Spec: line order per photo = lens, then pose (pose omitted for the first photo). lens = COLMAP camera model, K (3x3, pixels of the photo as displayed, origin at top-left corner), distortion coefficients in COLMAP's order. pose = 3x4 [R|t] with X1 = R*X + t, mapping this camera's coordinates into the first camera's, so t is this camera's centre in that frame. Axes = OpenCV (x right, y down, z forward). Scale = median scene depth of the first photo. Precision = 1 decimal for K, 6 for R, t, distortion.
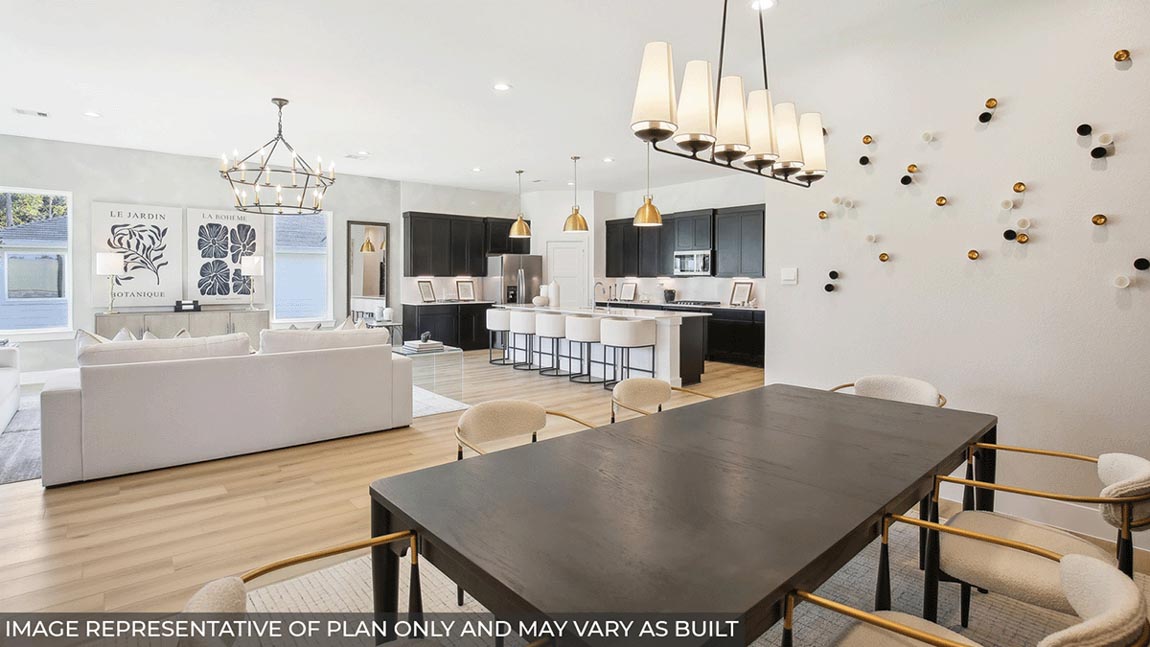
lens RADIAL K [[554.3, 0, 575.0], [0, 554.3, 323.5], [0, 0, 1]] dist [-0.031500, 0.000213]
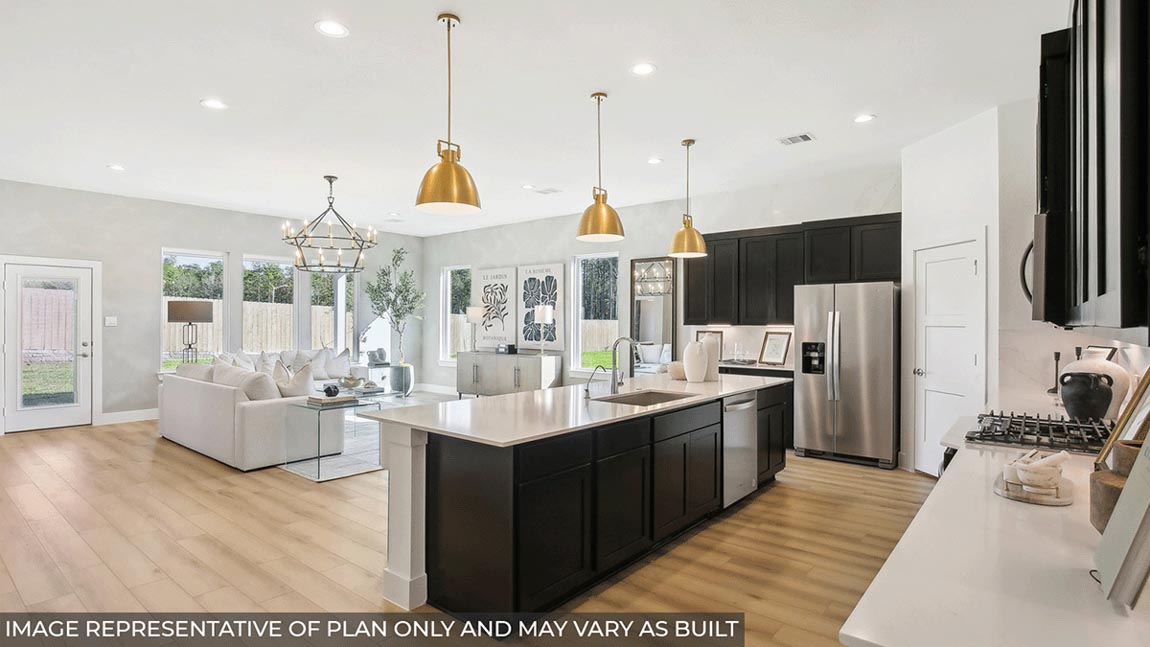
lens RADIAL K [[583.8, 0, 611.7], [0, 583.8, 319.7], [0, 0, 1]] dist [0.001914, 0.000478]
pose [[0.174006, -0.007503, -0.984716, 0.465588], [-0.081985, 0.996389, -0.022079, -0.069507], [0.981326, 0.084573, 0.172762, 0.802956]]
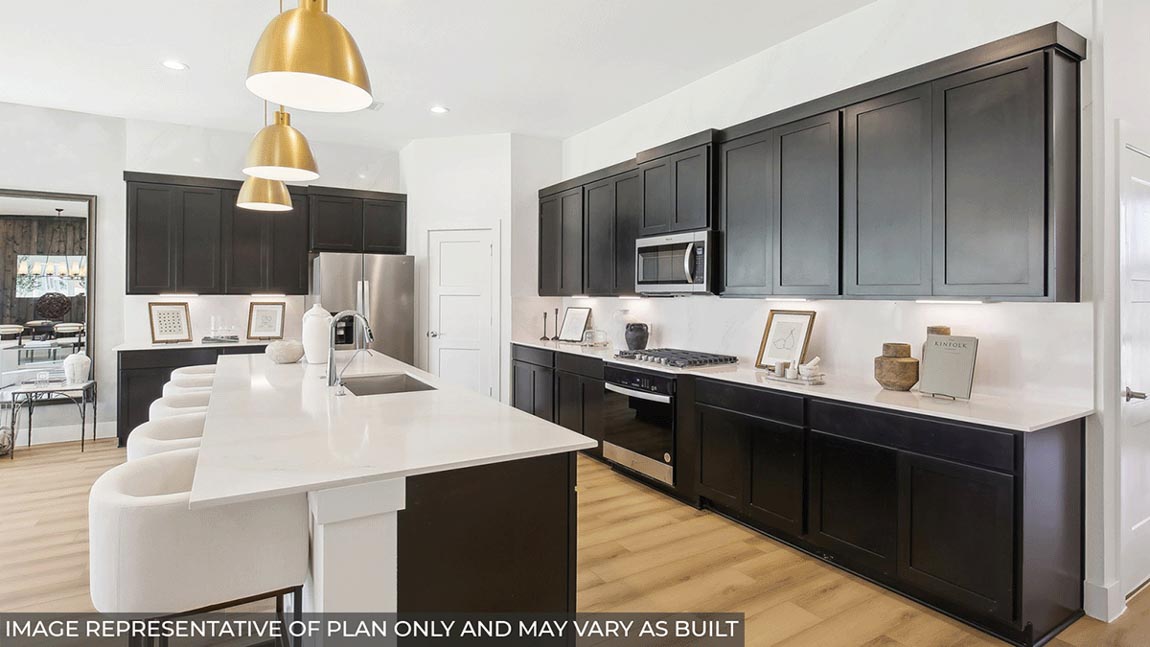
lens RADIAL K [[554.3, 0, 575.0], [0, 554.3, 323.5], [0, 0, 1]] dist [-0.031500, 0.000213]
pose [[0.983657, 0.011637, -0.179677, 0.224991], [-0.017010, 0.999452, -0.028390, -0.051976], [0.179248, 0.030982, 0.983316, 0.591672]]
